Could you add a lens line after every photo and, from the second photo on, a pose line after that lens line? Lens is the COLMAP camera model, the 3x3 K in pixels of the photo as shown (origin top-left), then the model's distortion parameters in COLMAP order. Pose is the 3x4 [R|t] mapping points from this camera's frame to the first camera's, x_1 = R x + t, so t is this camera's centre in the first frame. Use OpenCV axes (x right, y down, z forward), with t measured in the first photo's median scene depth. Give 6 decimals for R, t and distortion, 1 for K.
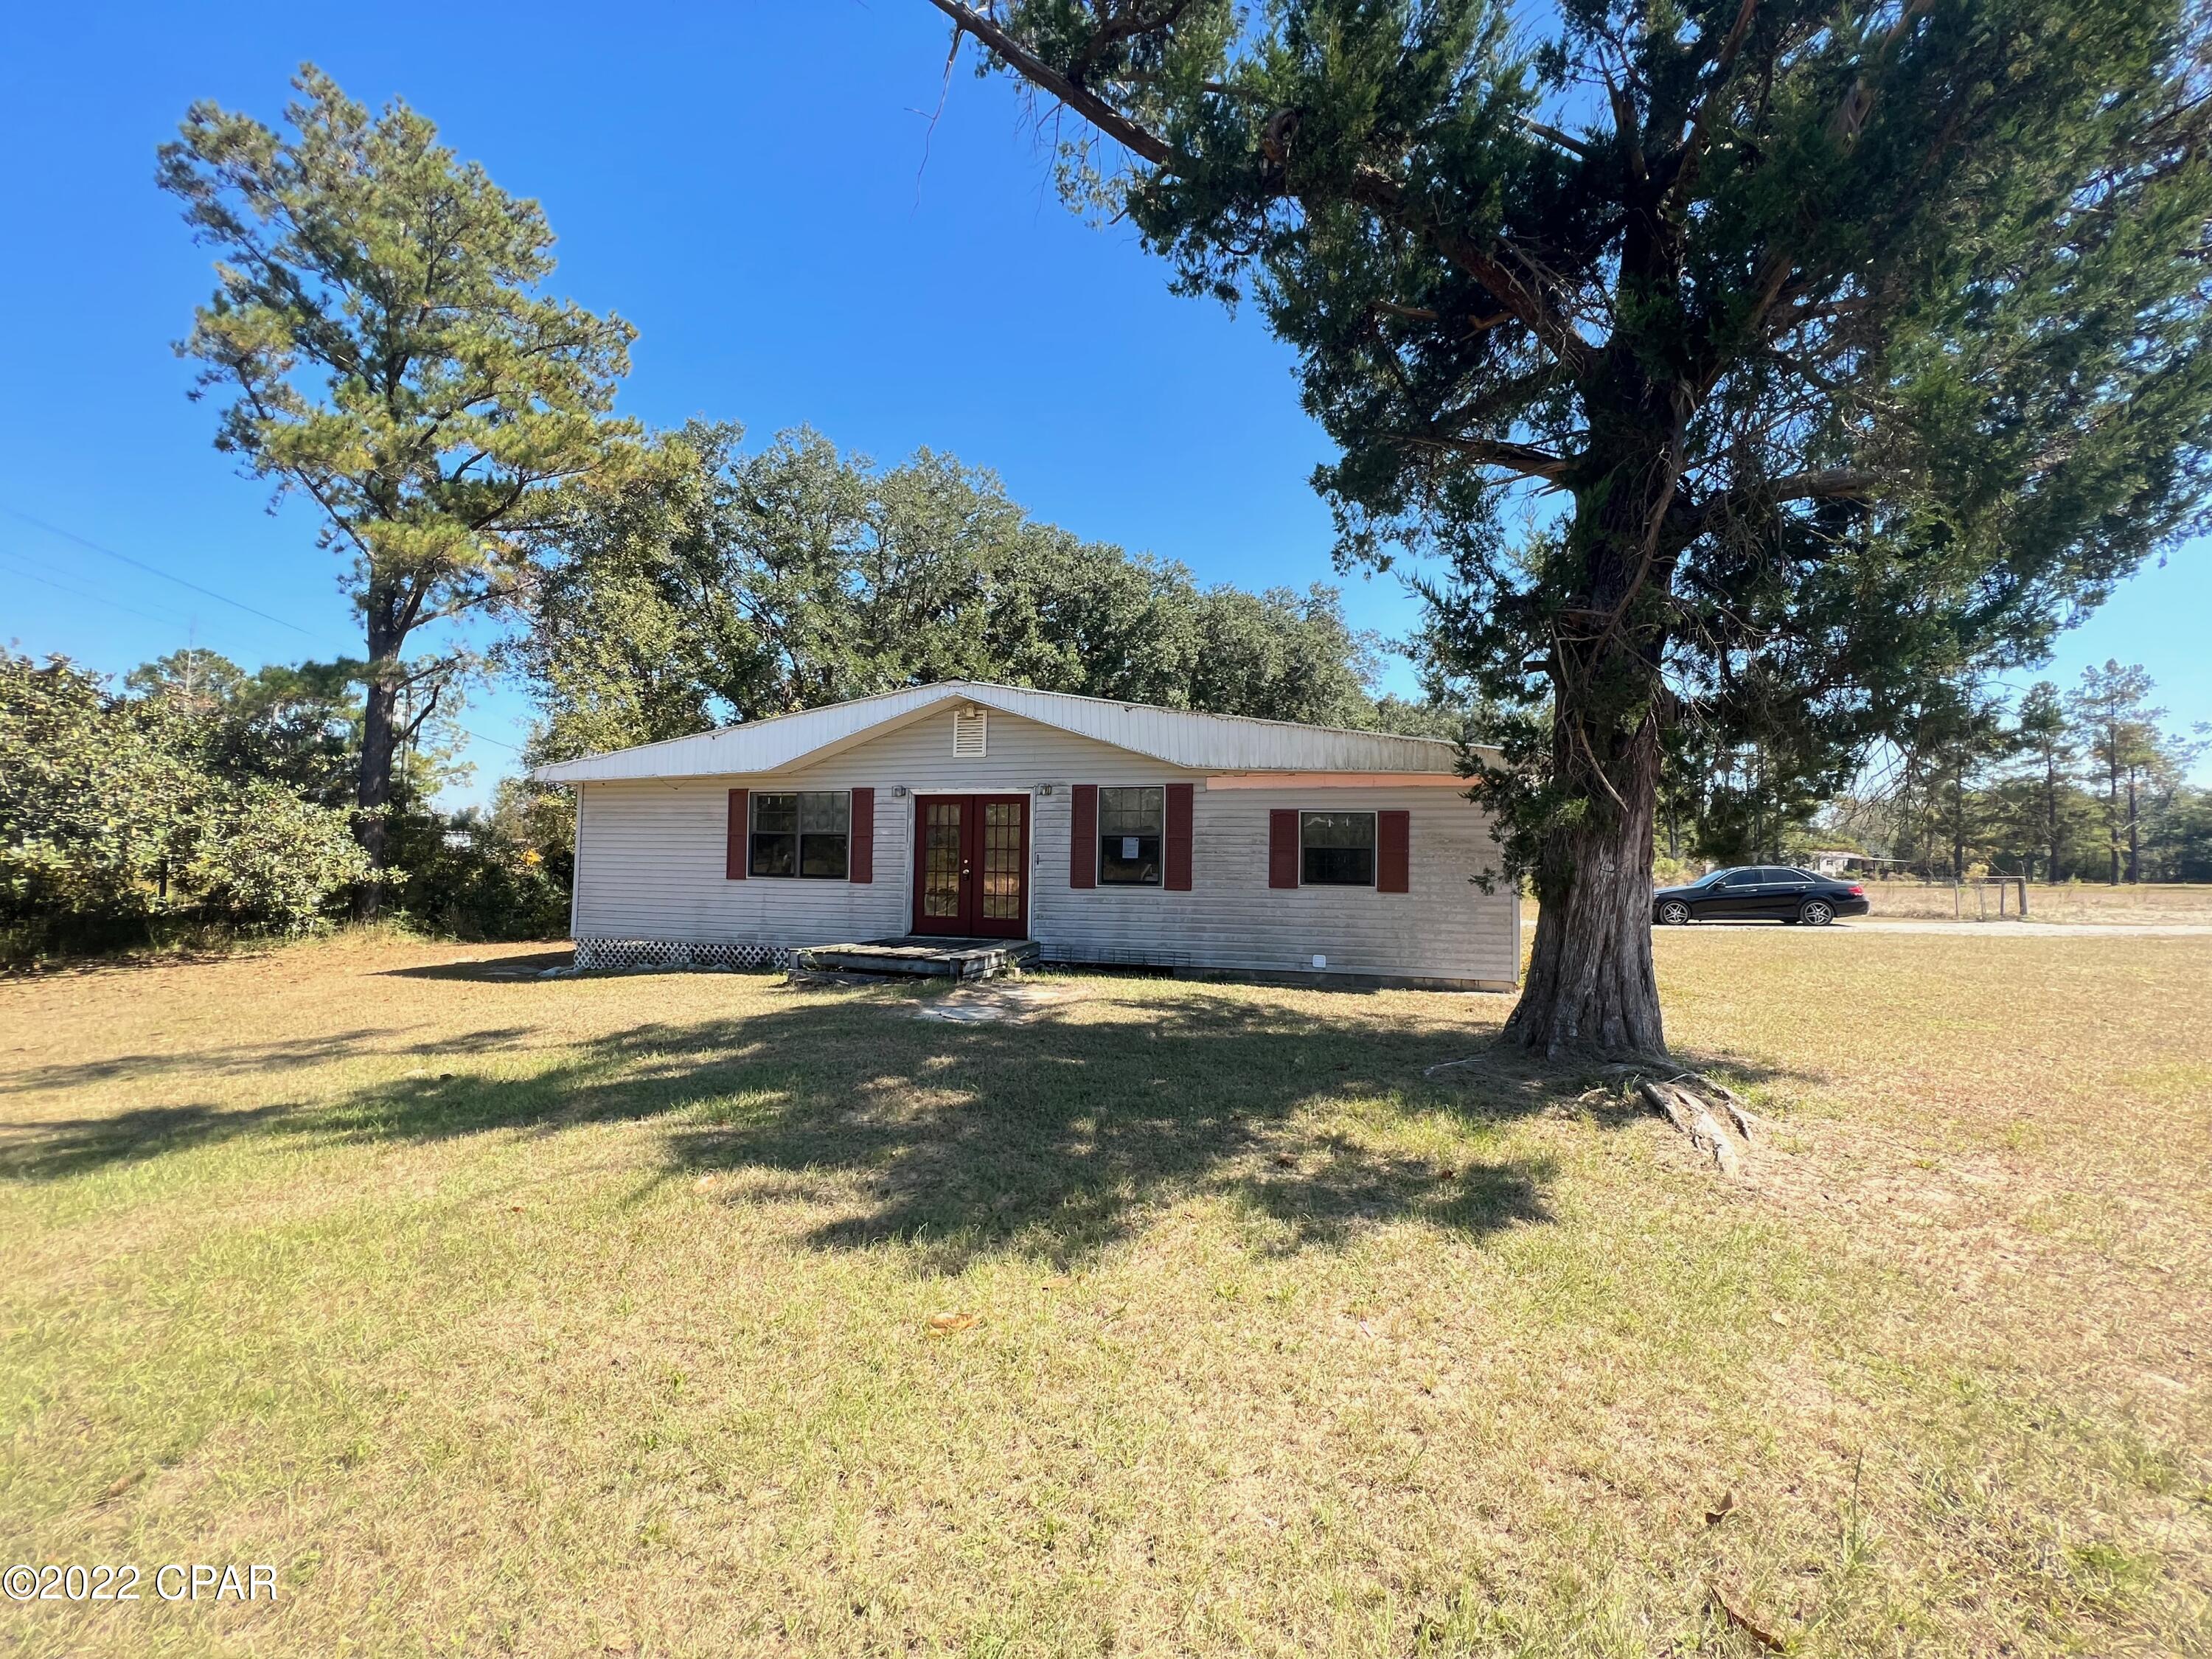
lens RADIAL K [[890.9, 0, 1107.1], [0, 890.9, 830.7], [0, 0, 1]] dist [-0.000010, 0.000002]
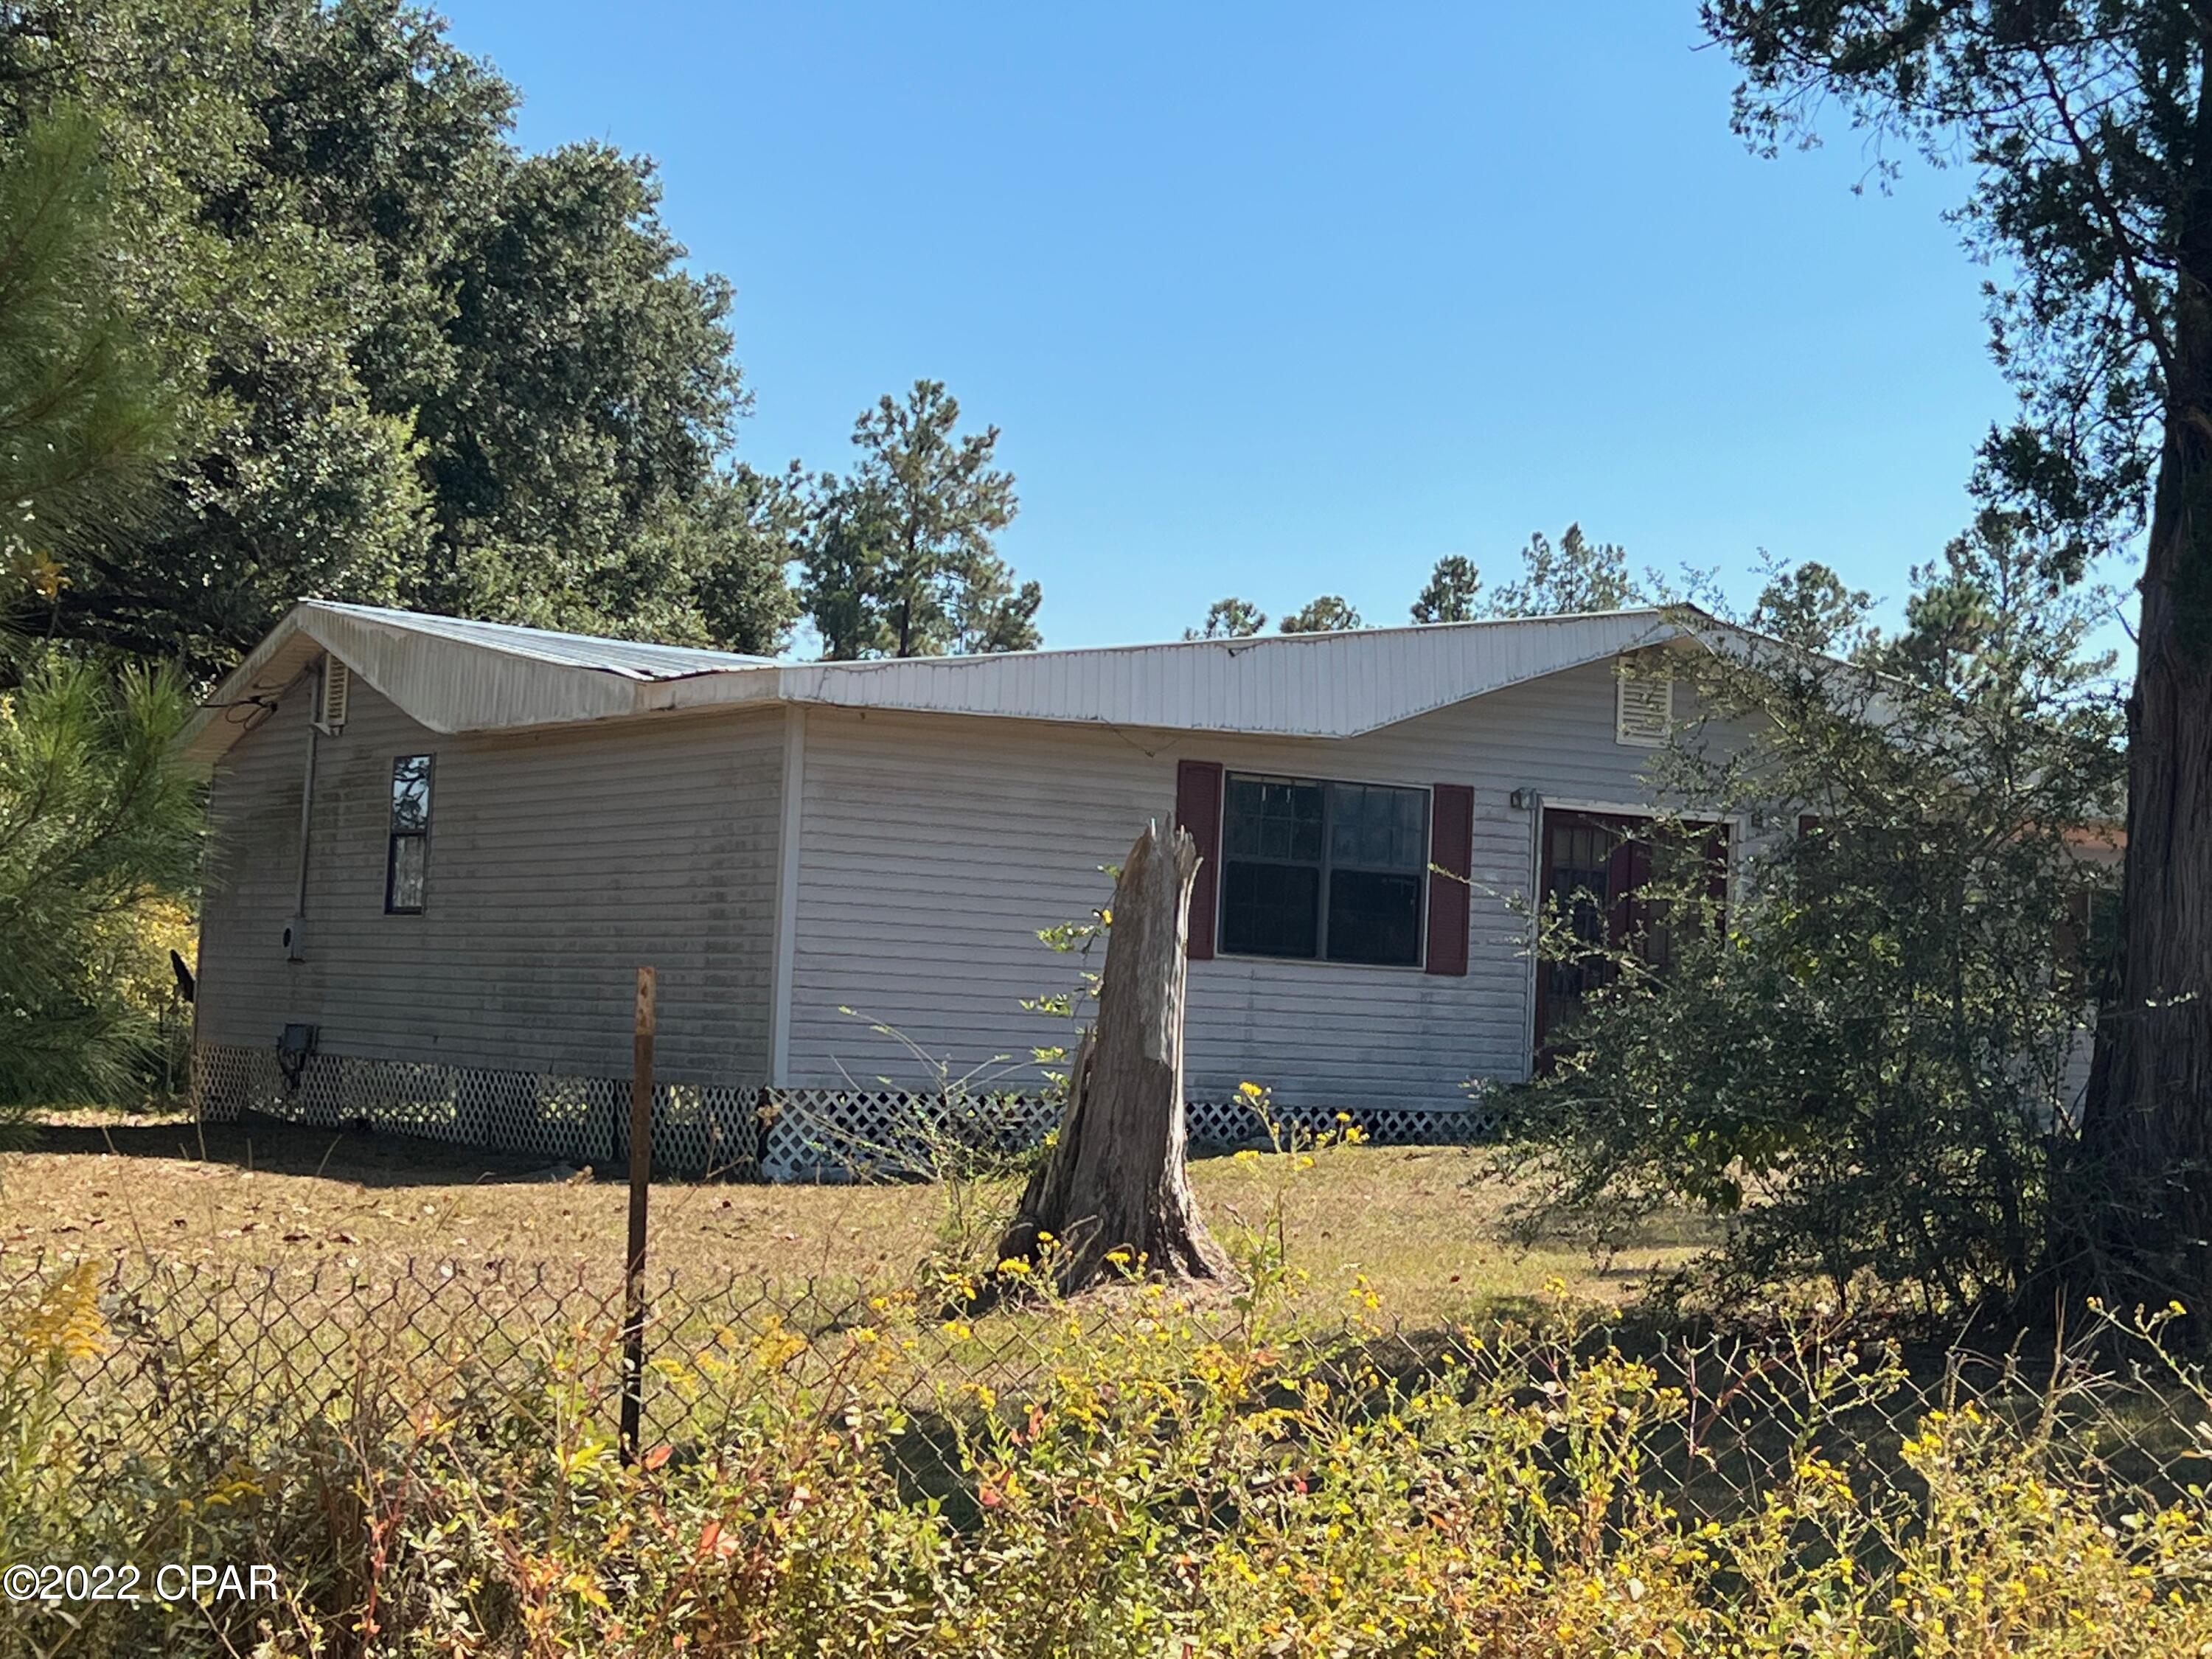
lens RADIAL K [[3860.2, 0, 1105.8], [0, 3860.2, 829.3], [0, 0, 1]] dist [-0.007776, 0.000000]
pose [[0.669550, 0.056114, 0.740645, -1.992475], [-0.056065, 0.998116, -0.024937, 0.041610], [-0.740648, -0.024828, 0.671434, -0.307119]]
